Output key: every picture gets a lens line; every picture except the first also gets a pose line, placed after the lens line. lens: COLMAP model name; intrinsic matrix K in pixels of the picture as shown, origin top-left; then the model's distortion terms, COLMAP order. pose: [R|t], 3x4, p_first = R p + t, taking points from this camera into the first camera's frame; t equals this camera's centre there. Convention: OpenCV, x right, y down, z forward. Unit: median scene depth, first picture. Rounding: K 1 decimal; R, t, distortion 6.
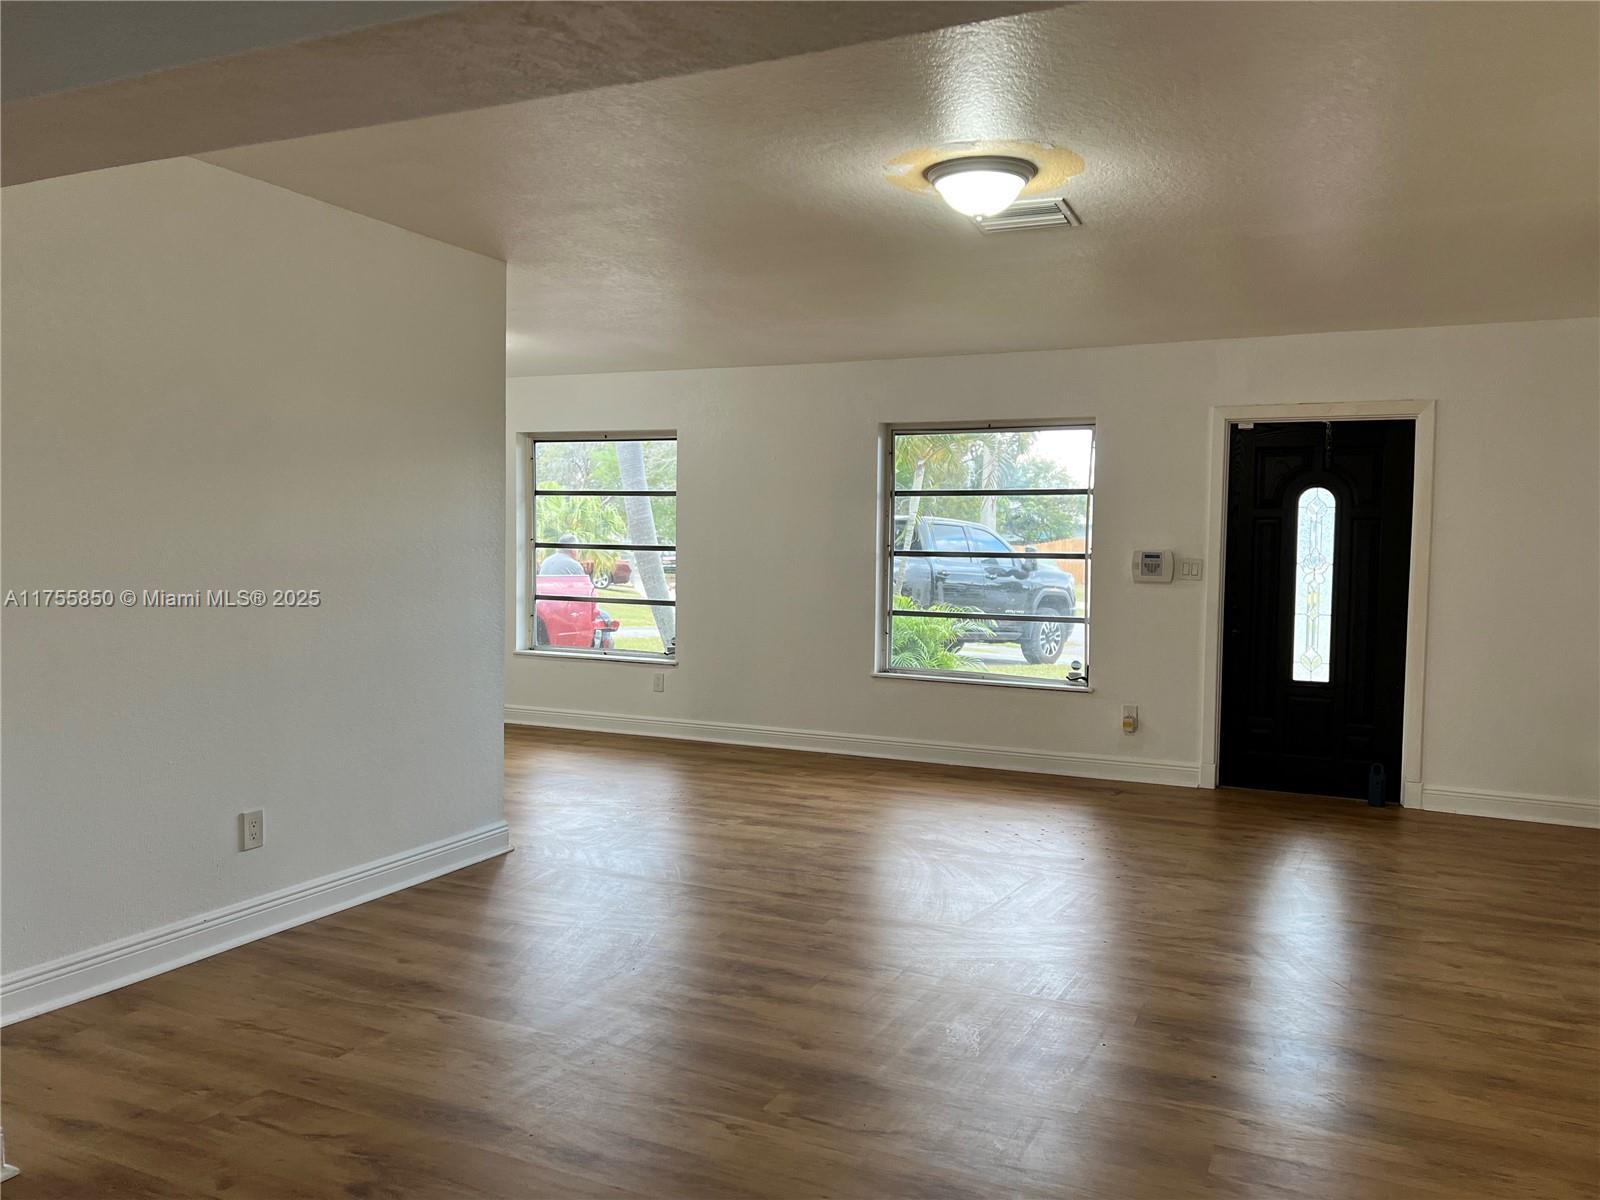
lens RADIAL K [[1202.8, 0, 787.5], [0, 1202.8, 604.8], [0, 0, 1]] dist [0.025119, -0.008400]
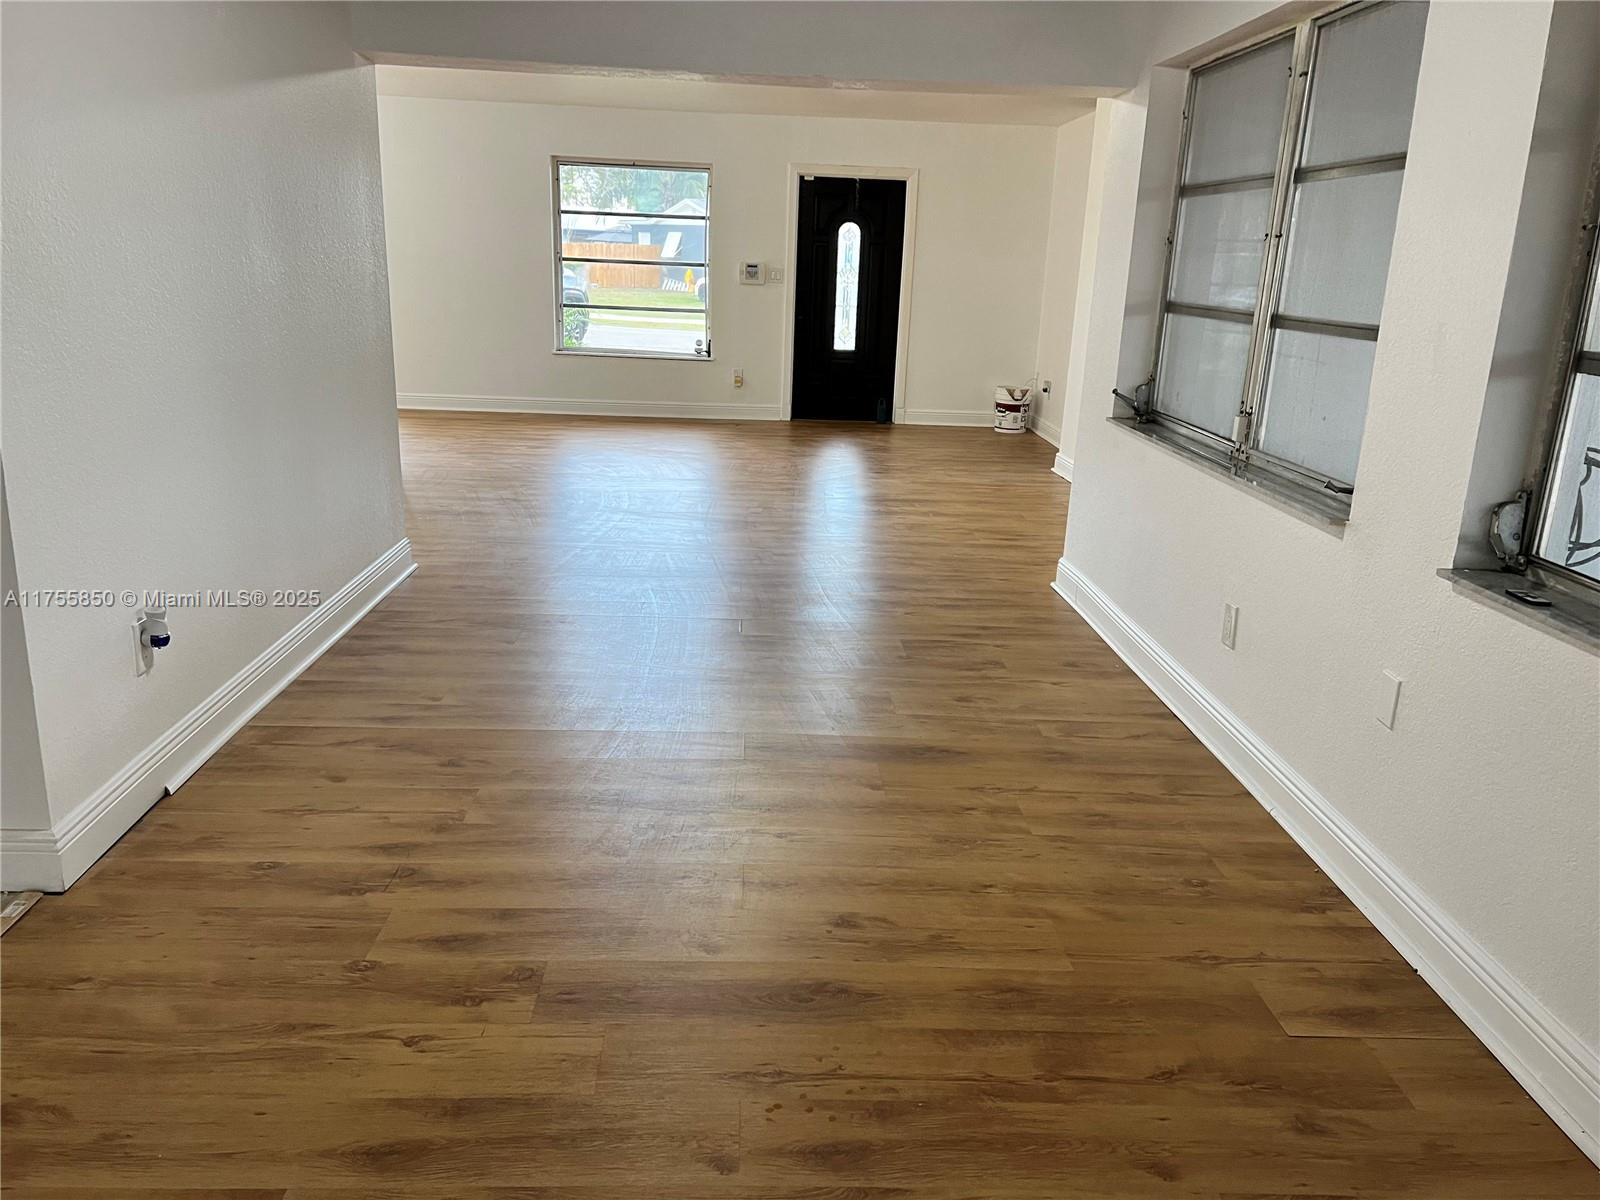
lens RADIAL K [[1202.8, 0, 807.1], [0, 1202.8, 614.2], [0, 0, 1]] dist [0.025119, -0.008400]
pose [[0.879596, -0.114031, 0.461853, -0.379490], [-0.001792, 0.970046, 0.242916, 0.015357], [-0.475718, -0.214496, 0.853044, -0.404228]]
